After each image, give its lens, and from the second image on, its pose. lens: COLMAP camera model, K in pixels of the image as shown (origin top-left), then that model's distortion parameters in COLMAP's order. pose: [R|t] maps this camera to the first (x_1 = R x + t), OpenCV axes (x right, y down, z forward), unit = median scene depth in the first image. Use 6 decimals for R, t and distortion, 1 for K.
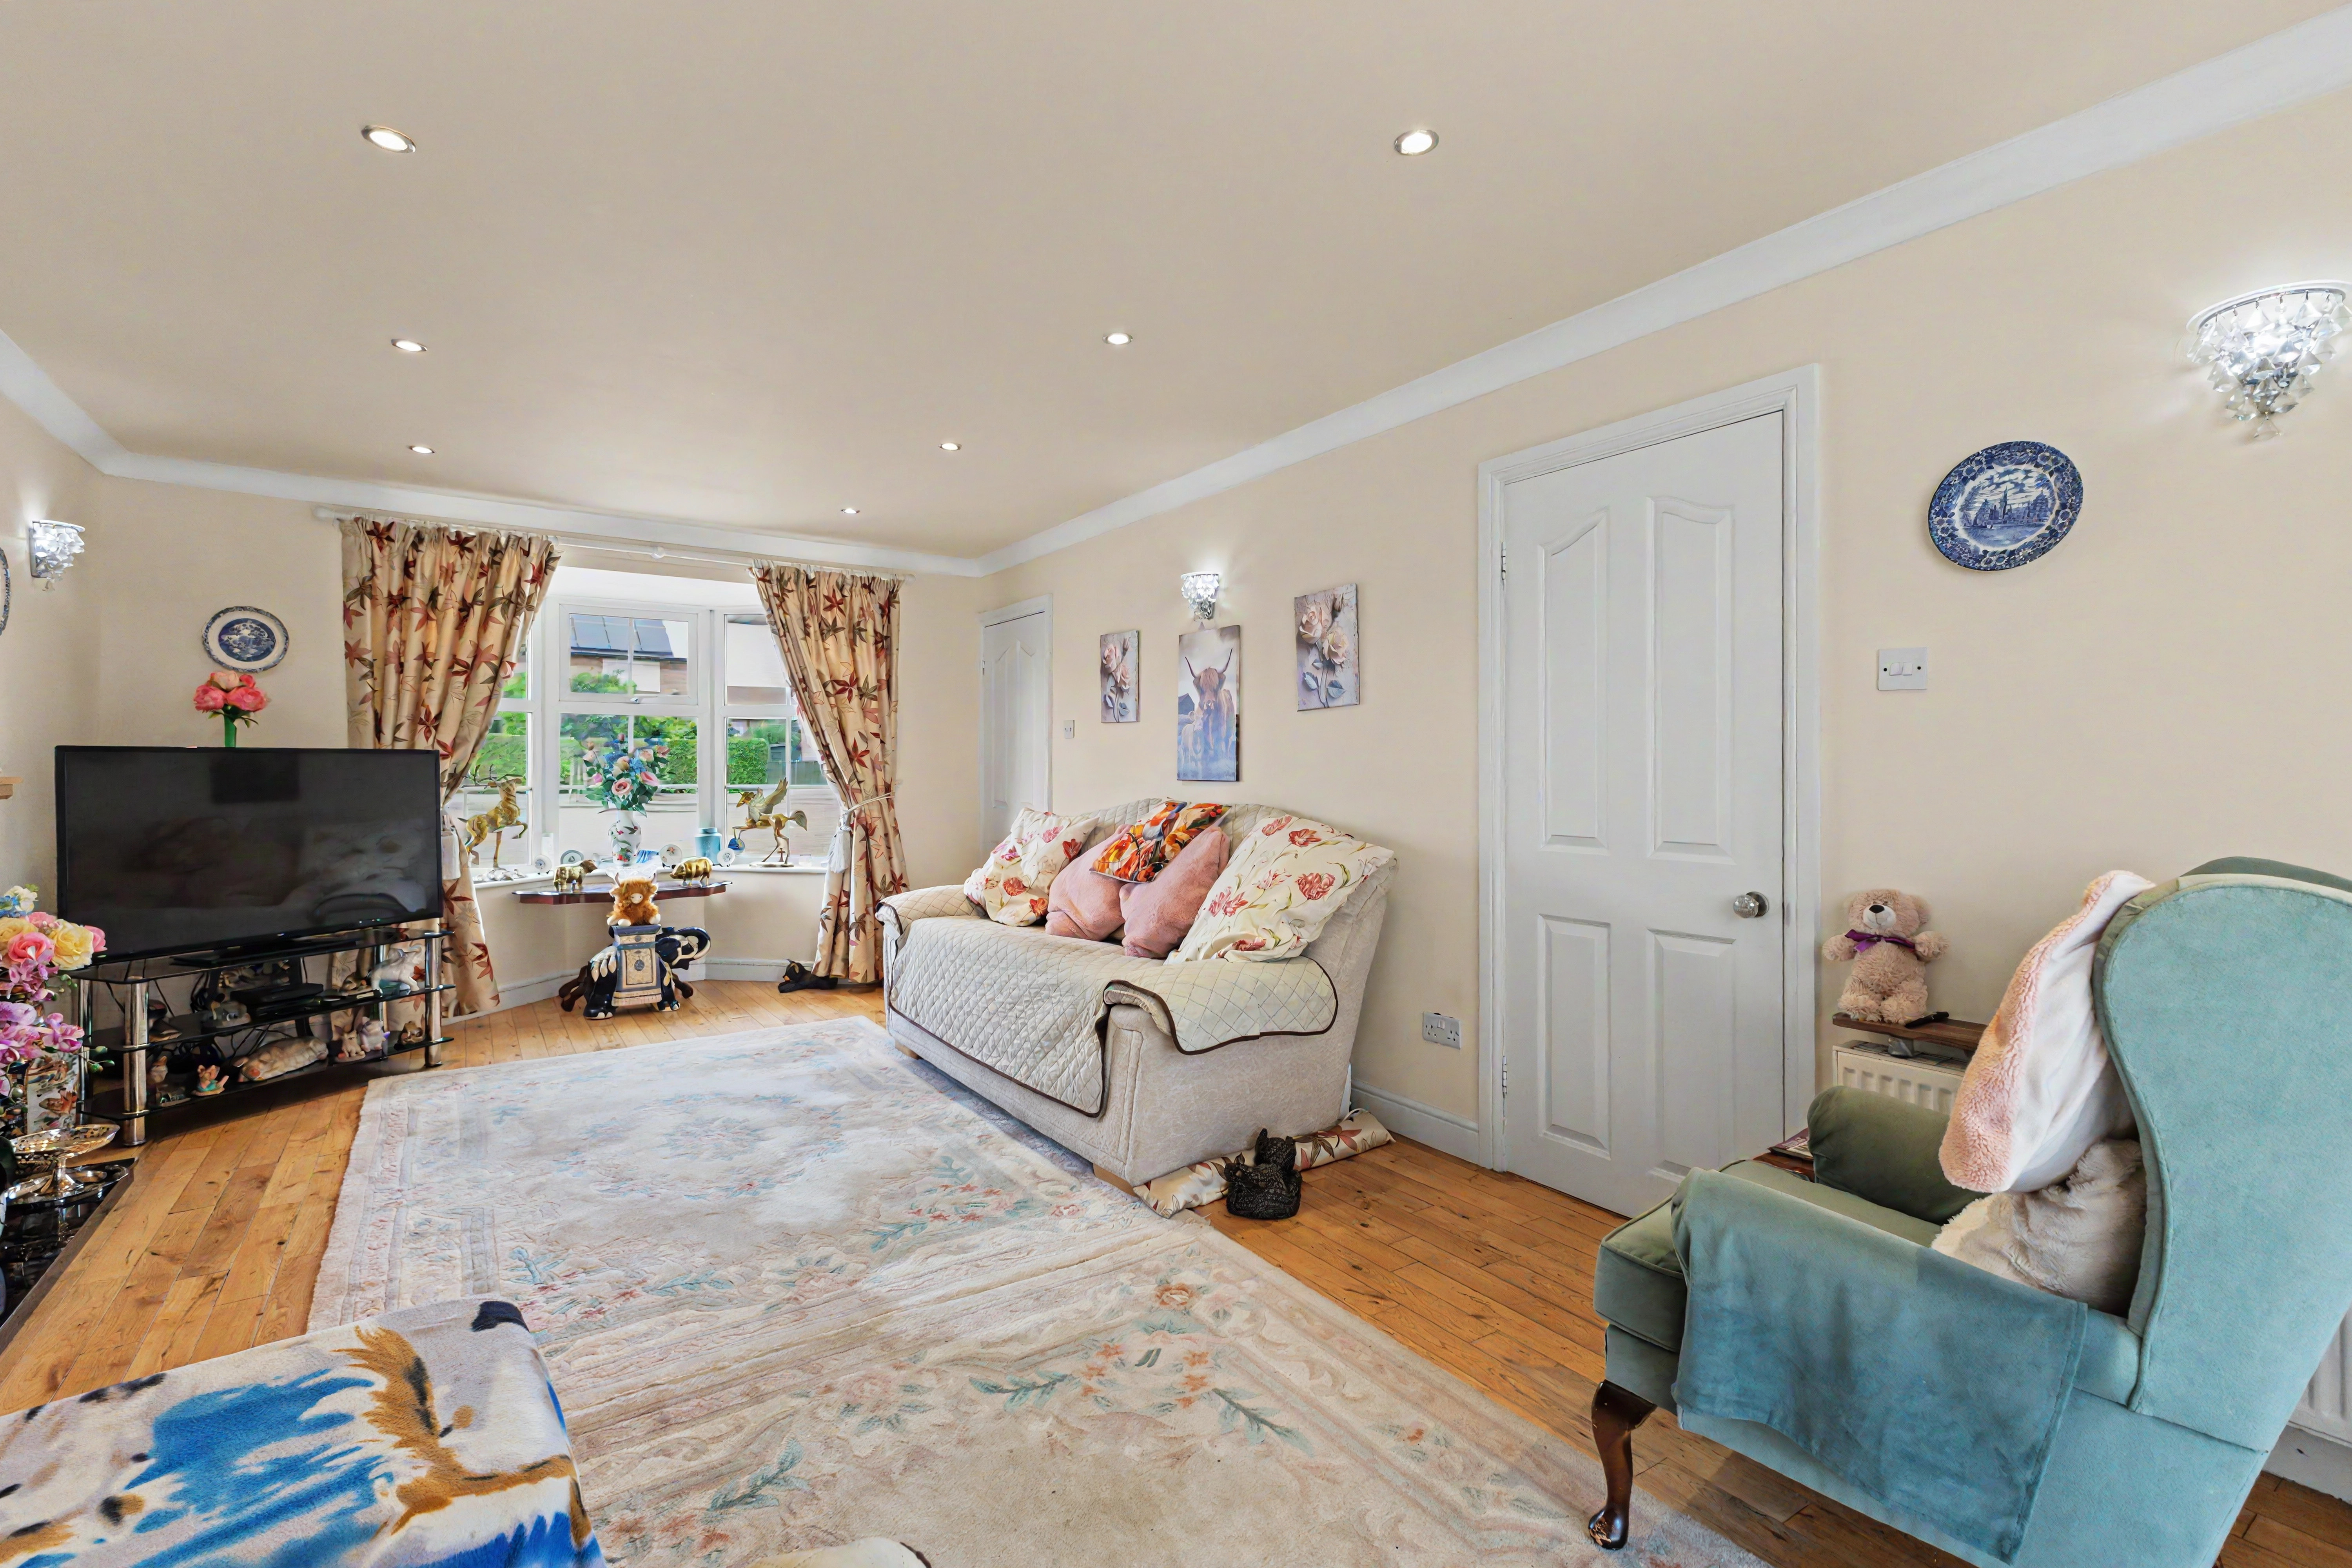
lens RADIAL K [[1065.5, 0, 1191.6], [0, 1065.5, 770.9], [0, 0, 1]] dist [0.008070, -0.001609]
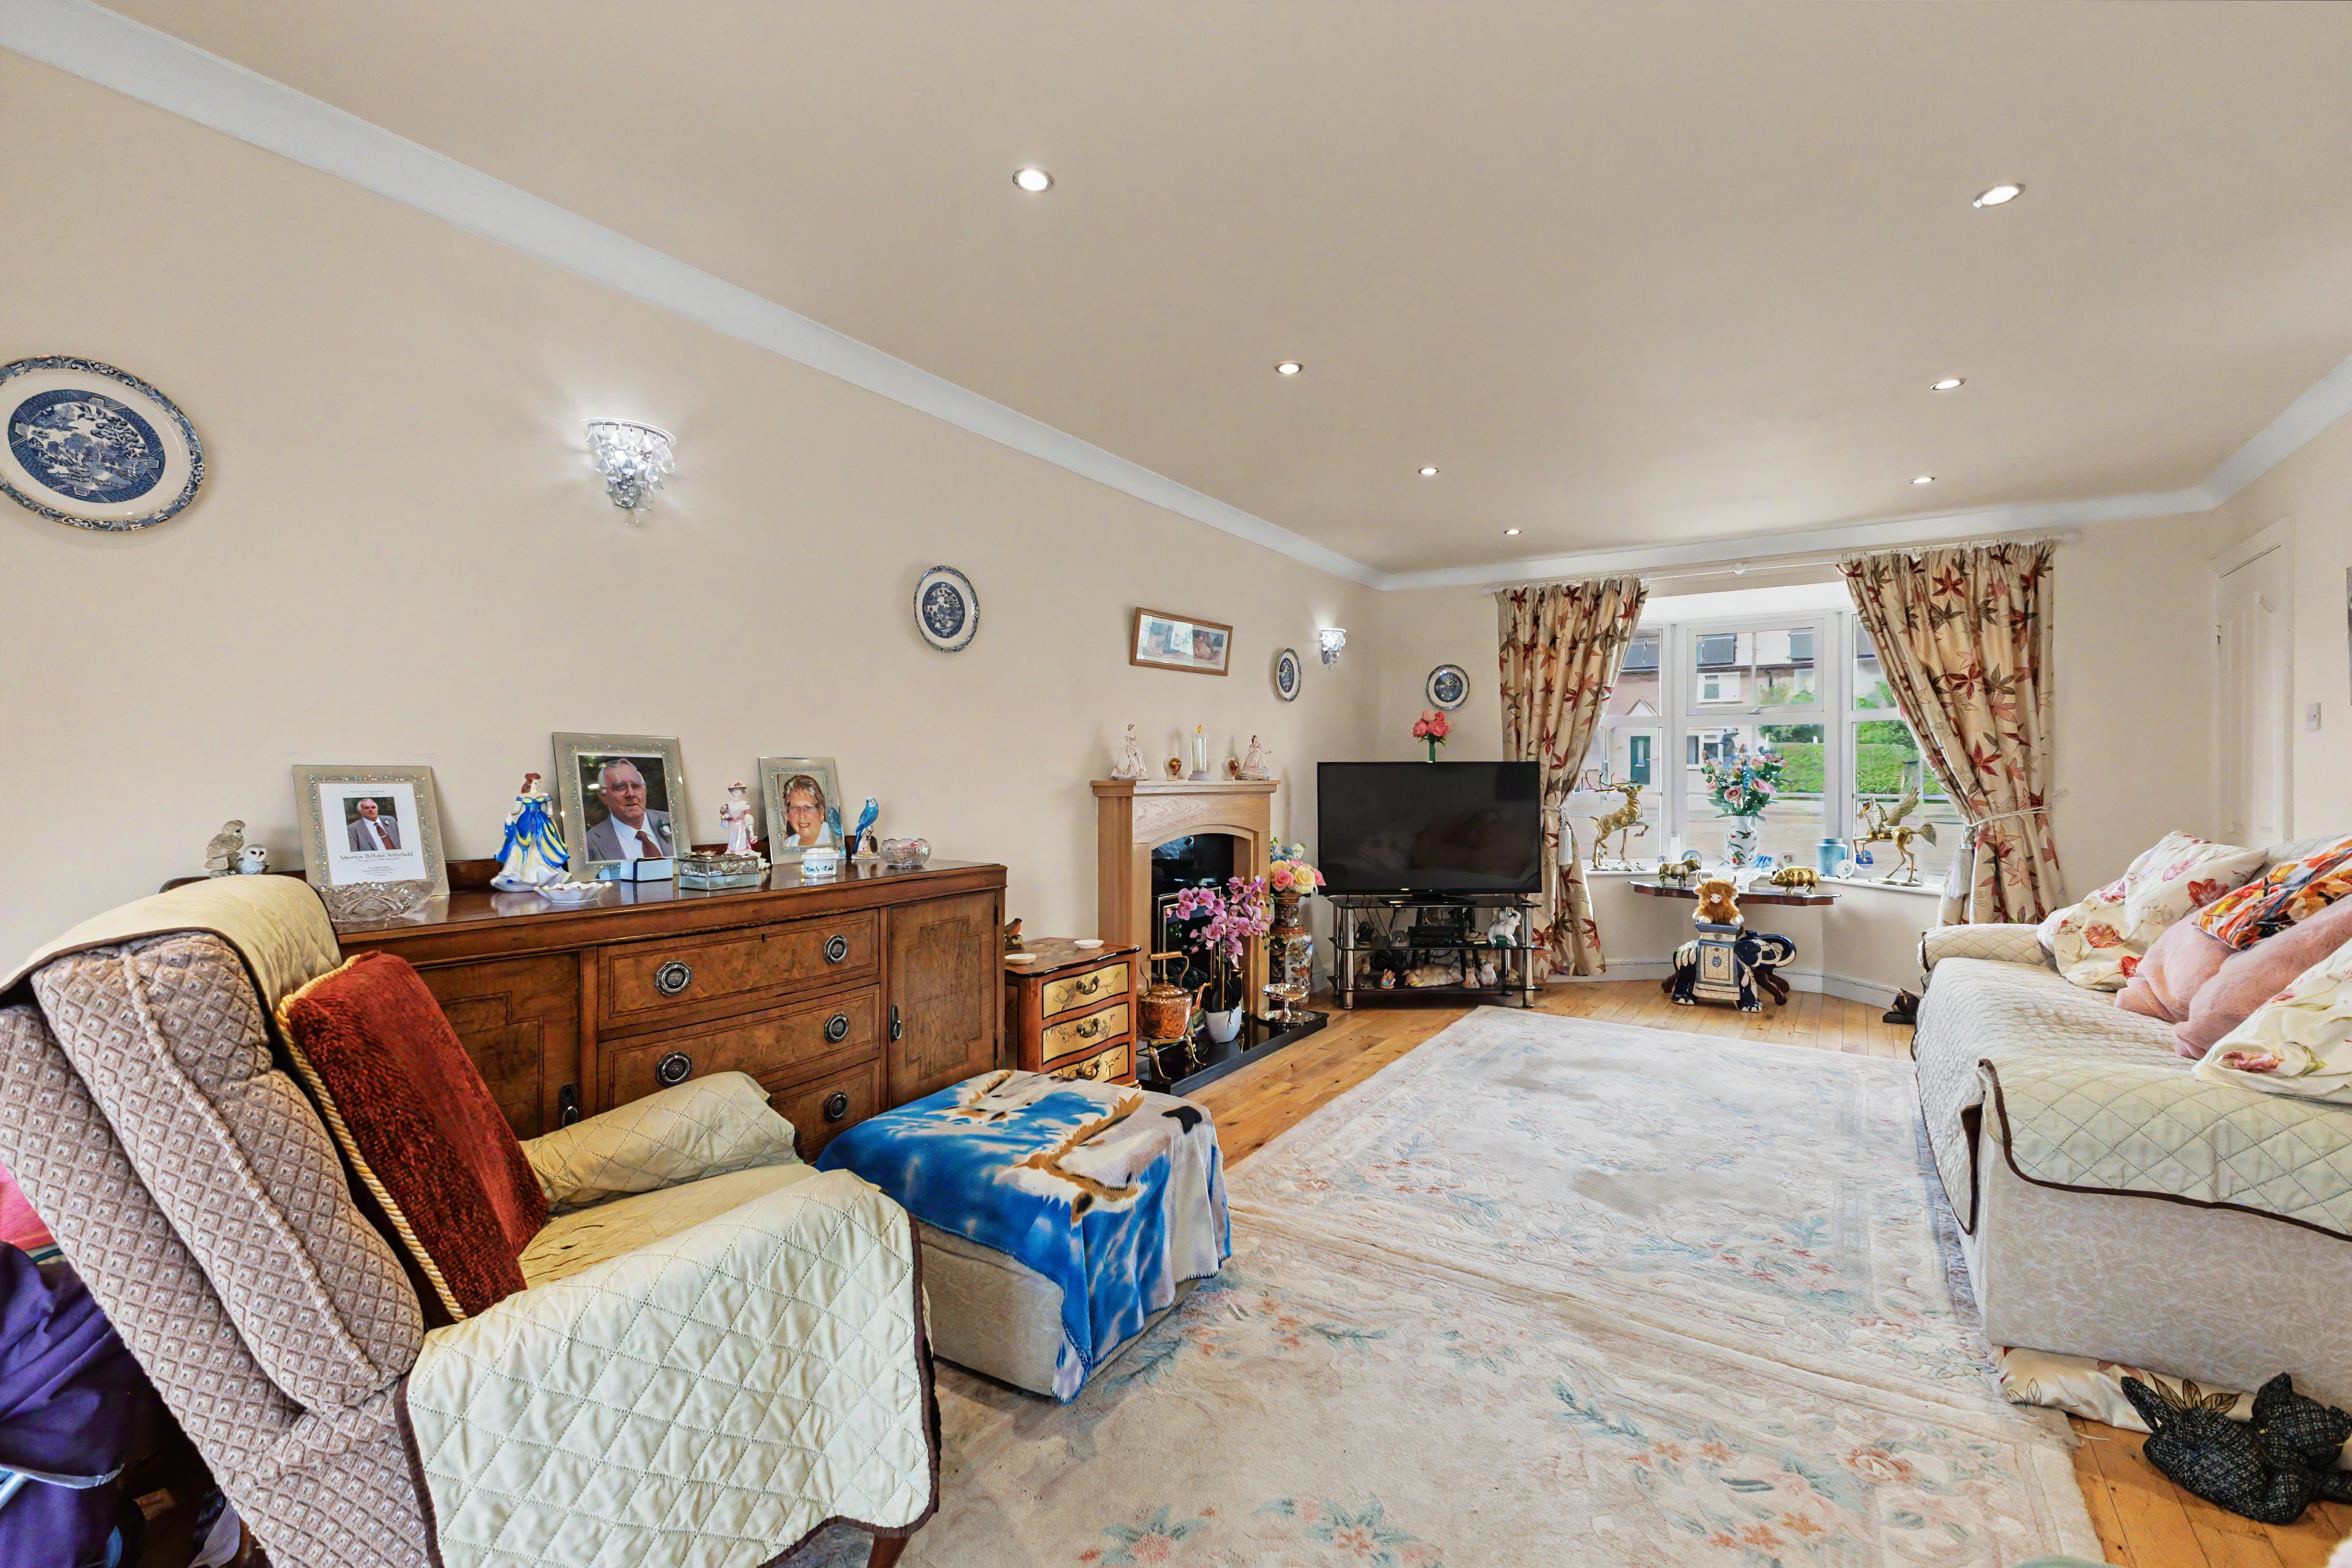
lens RADIAL K [[1016.9, 0, 1168.5], [0, 1016.9, 775.1], [0, 0, 1]] dist [0.008388, -0.001530]
pose [[0.371203, -0.000452, -0.928552, 0.251819], [-0.003652, 0.999991, -0.001947, 0.000757], [0.928545, 0.004114, 0.371198, 0.135029]]
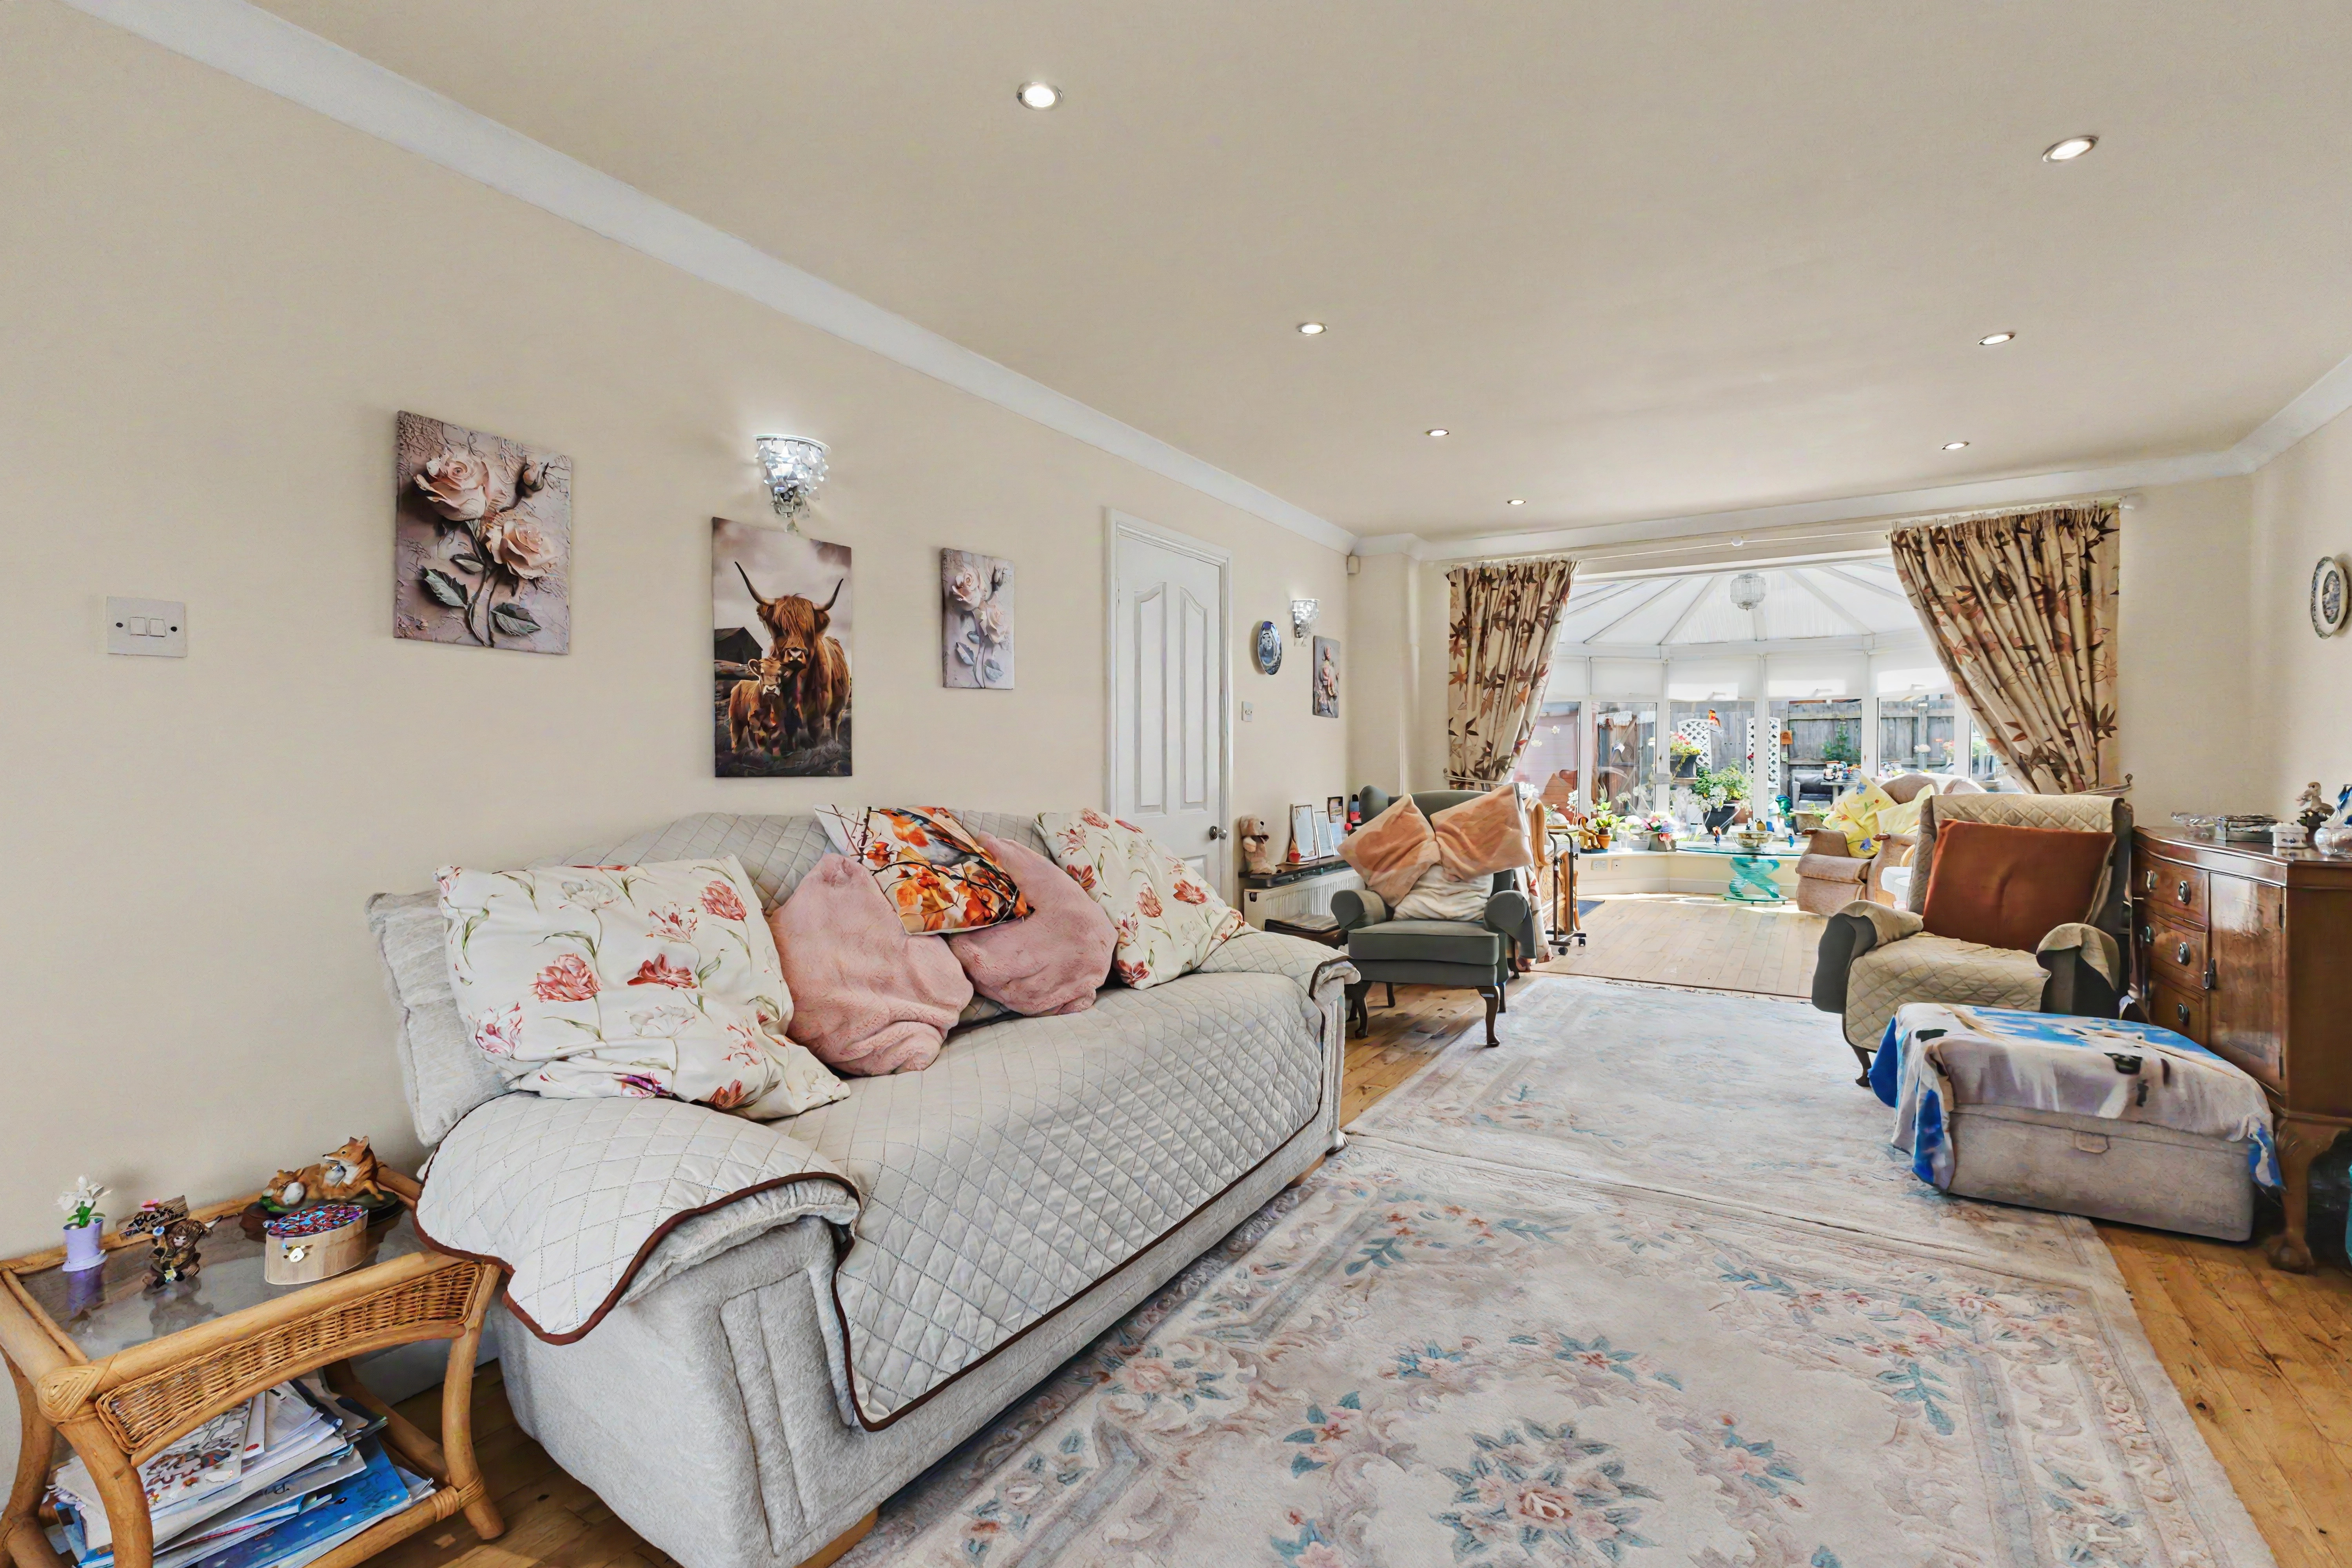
lens RADIAL K [[1065.5, 0, 1174.0], [0, 1065.5, 777.4], [0, 0, 1]] dist [0.008070, -0.001609]
pose [[-0.406961, -0.014958, 0.913323, -0.622305], [0.003583, 0.999832, 0.017971, -0.001120], [-0.913438, 0.010586, -0.406840, 1.019097]]
